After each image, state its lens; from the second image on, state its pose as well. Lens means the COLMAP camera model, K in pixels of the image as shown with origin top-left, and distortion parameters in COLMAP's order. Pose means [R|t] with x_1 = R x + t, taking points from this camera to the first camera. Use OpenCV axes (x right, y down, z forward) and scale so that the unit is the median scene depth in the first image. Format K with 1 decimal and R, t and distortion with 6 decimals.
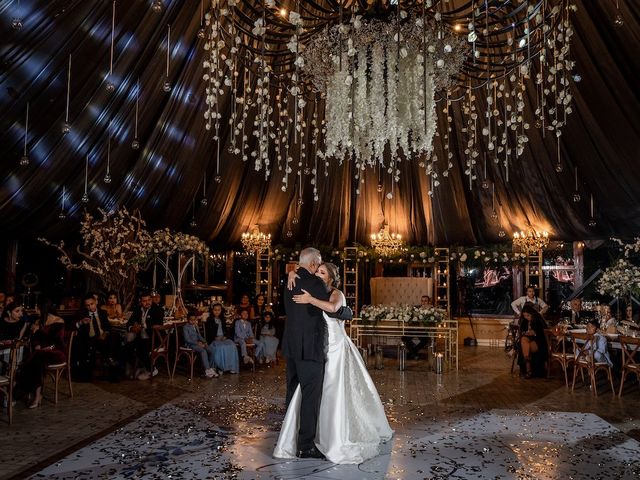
lens RADIAL K [[517.9, 0, 320.0], [0, 517.9, 240.0], [0, 0, 1]] dist [-0.002138, 0.008847]
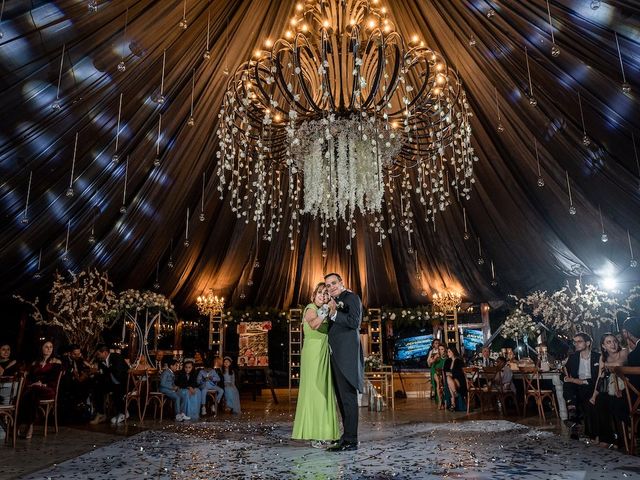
lens RADIAL K [[500.9, 0, 320.0], [0, 500.9, 240.0], [0, 0, 1]] dist [-0.004561, -0.002015]
pose [[0.988722, 0.013977, 0.149112, -0.066322], [0.011118, 0.986038, -0.166148, 0.059608], [-0.149352, 0.165932, 0.974762, -0.122864]]
